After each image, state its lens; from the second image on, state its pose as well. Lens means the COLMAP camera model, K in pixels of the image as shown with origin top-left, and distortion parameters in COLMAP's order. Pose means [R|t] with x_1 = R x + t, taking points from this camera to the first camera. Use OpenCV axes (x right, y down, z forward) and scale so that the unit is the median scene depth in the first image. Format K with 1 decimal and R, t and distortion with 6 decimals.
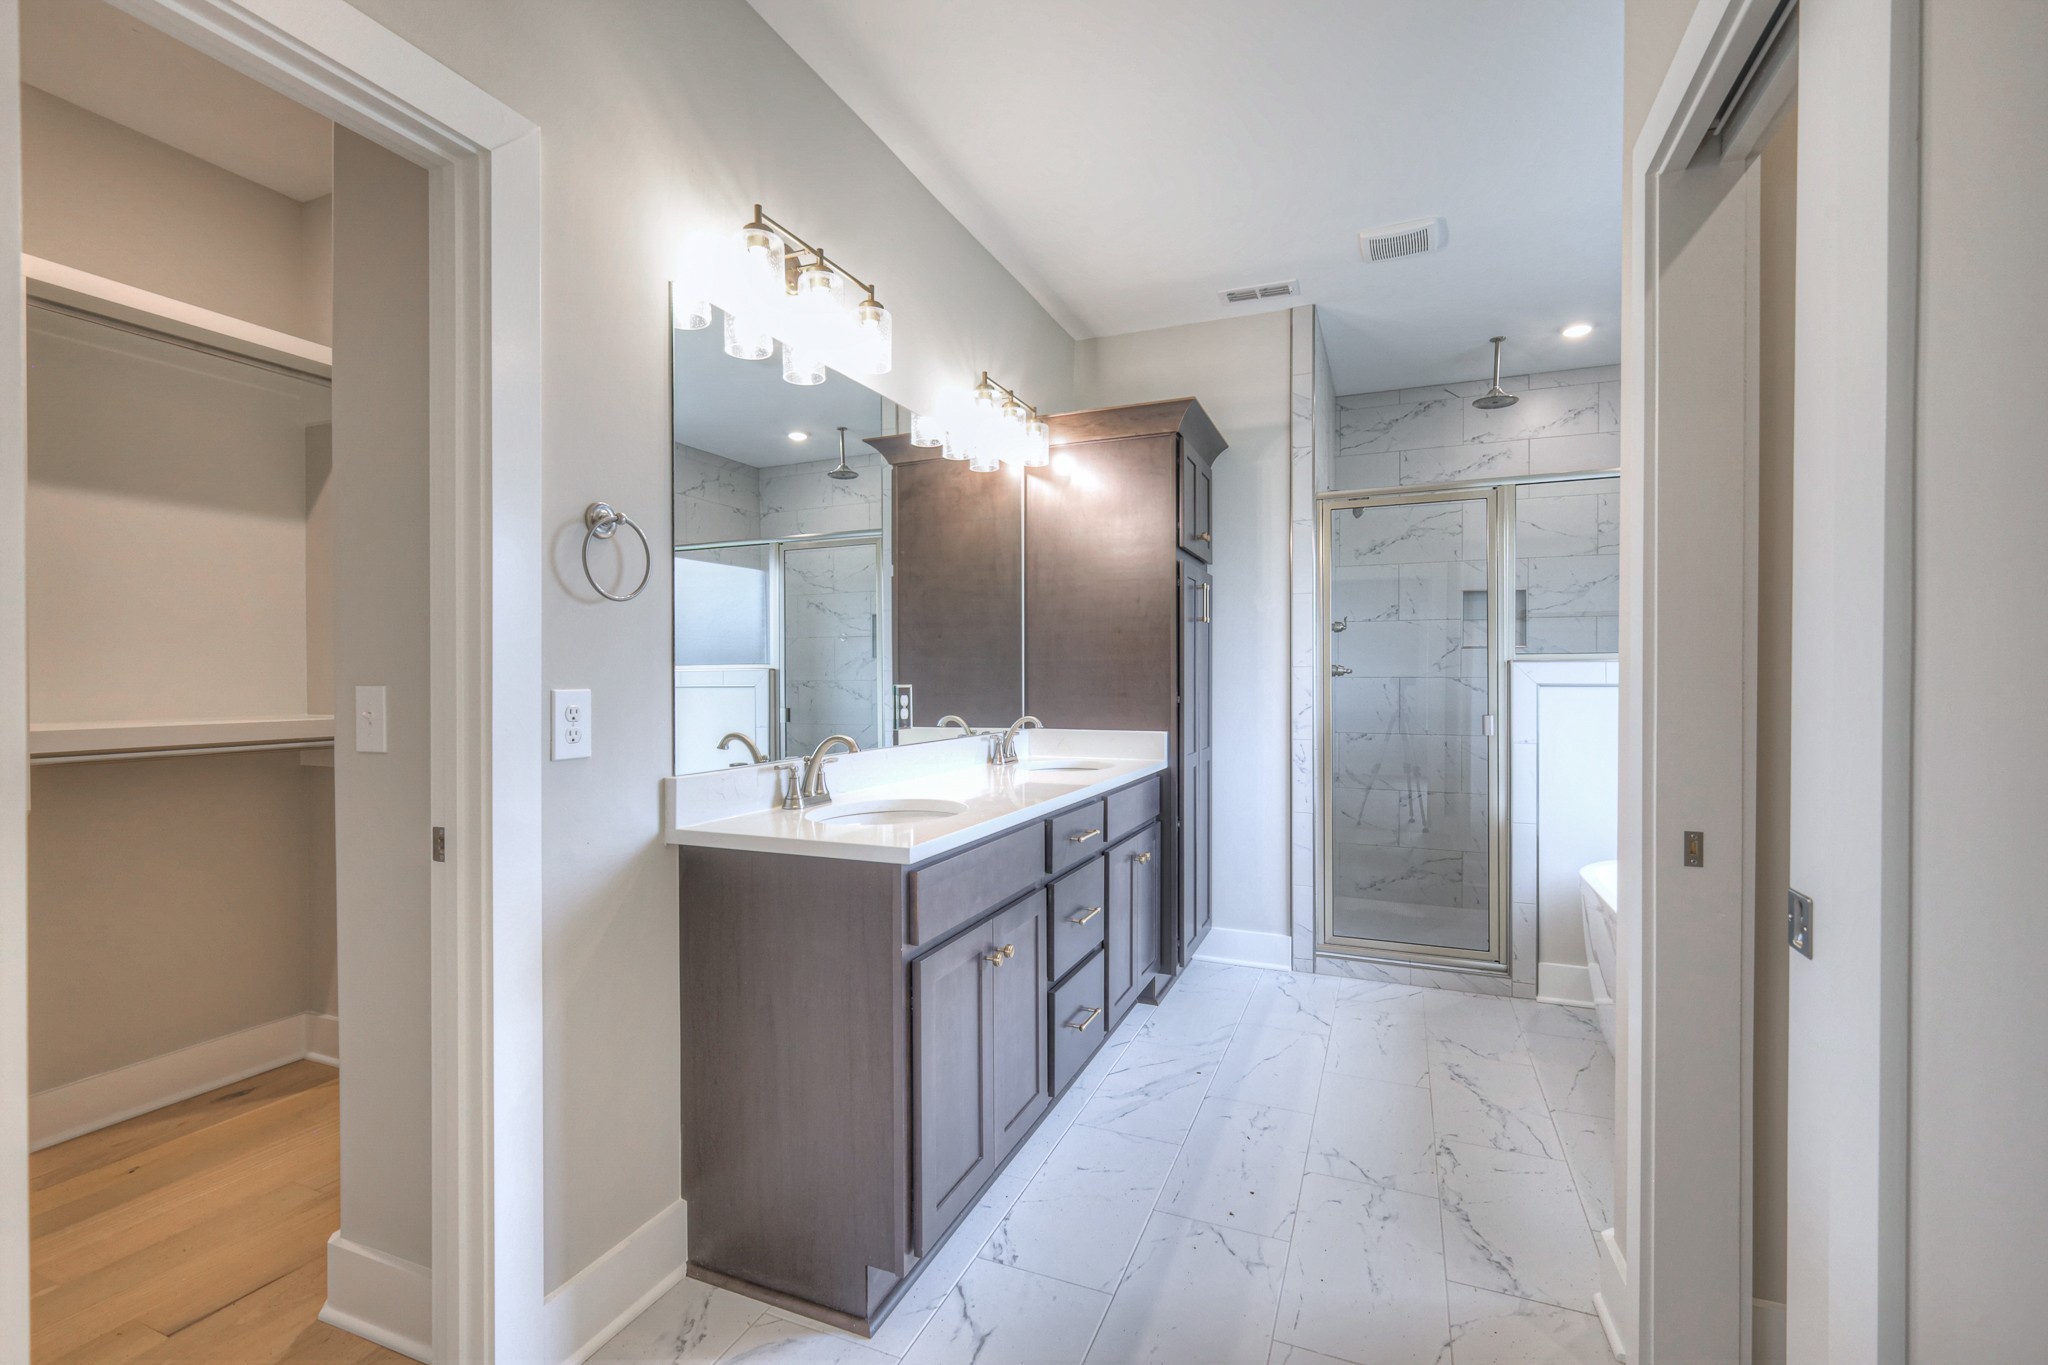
lens RADIAL K [[888.8, 0, 1024.4], [0, 888.8, 679.4], [0, 0, 1]] dist [0.003039, -0.000402]
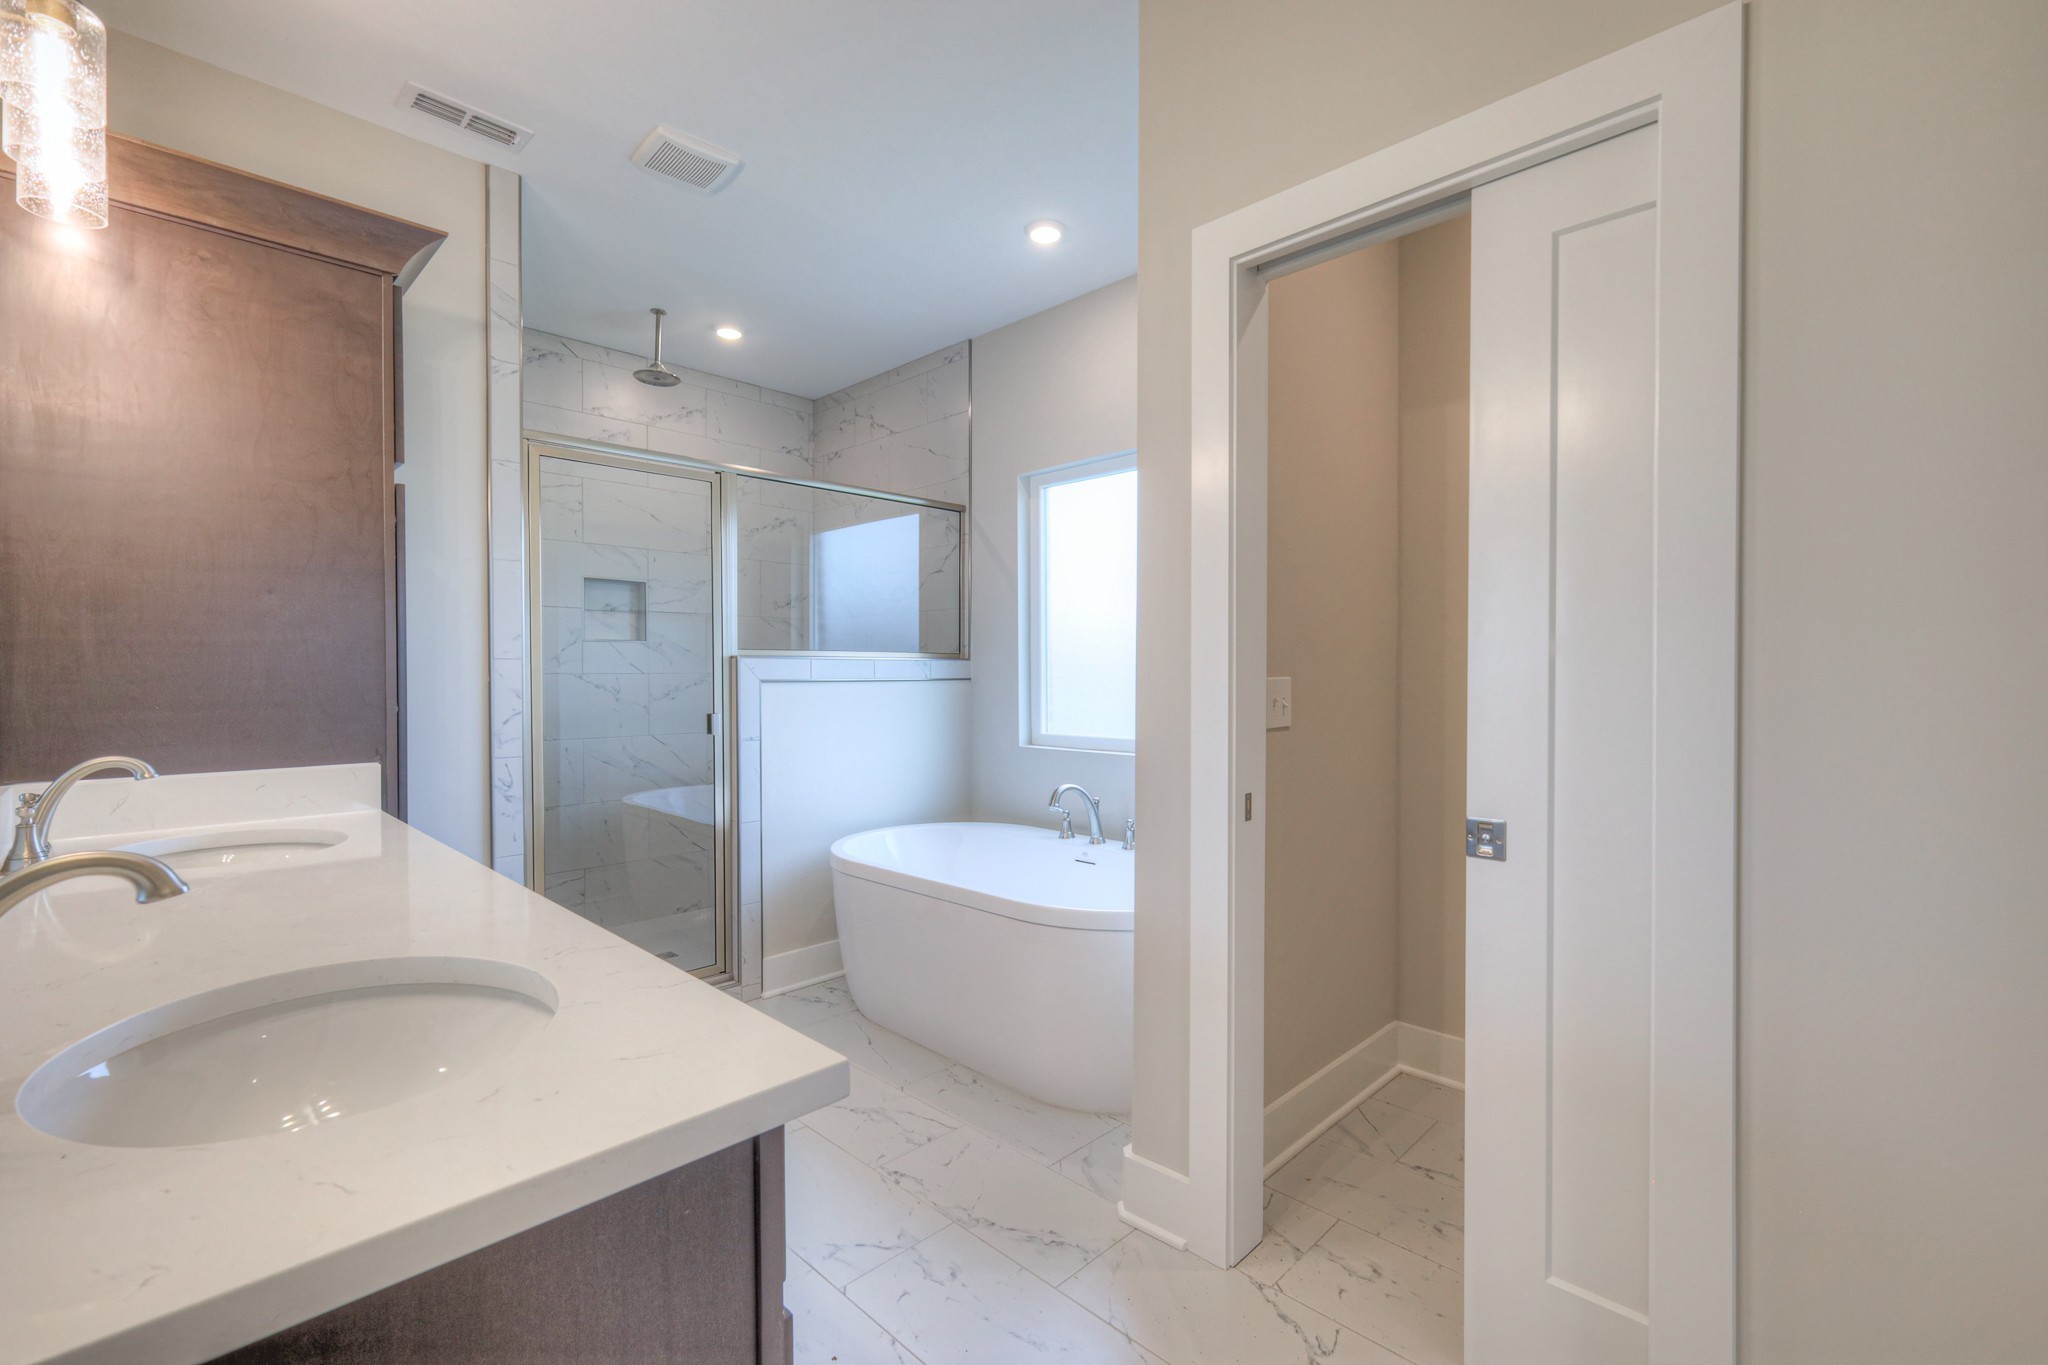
lens RADIAL K [[888.8, 0, 1029.7], [0, 888.8, 682.3], [0, 0, 1]] dist [0.003039, -0.000402]
pose [[0.372101, -0.007978, 0.928158, -0.217681], [0.001316, 0.999967, 0.008068, -0.000280], [-0.928191, -0.001781, 0.372099, 0.327104]]
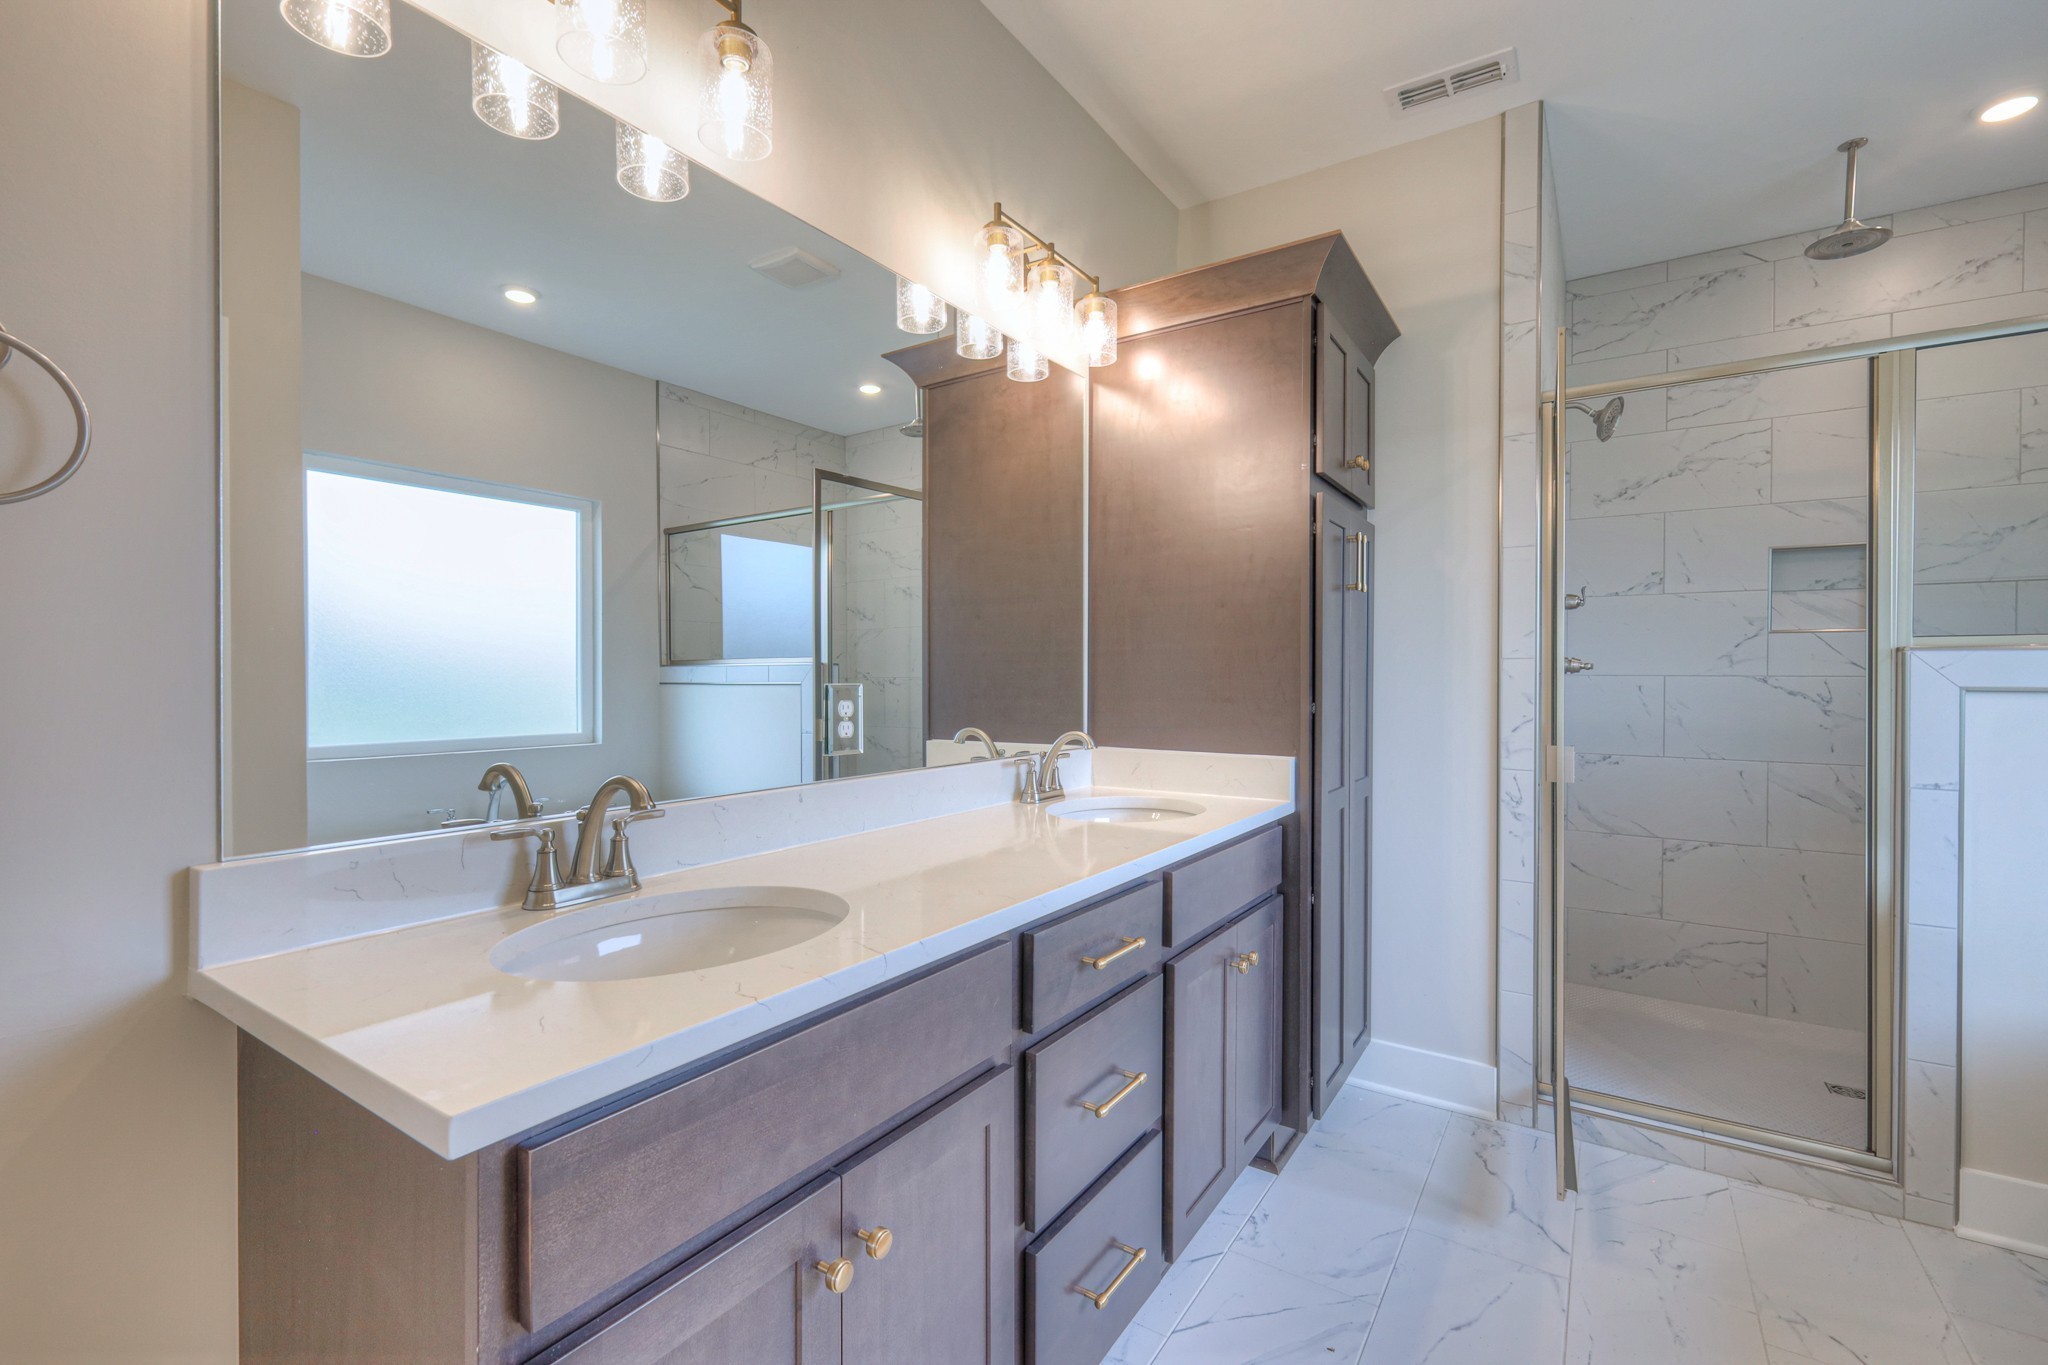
lens RADIAL K [[888.8, 0, 1025.3], [0, 888.8, 679.7], [0, 0, 1]] dist [0.003039, -0.000402]
pose [[0.982282, 0.004839, -0.187347, 0.080736], [-0.004079, 0.999982, 0.004440, -0.000153], [0.187365, -0.003597, 0.982284, 0.294279]]
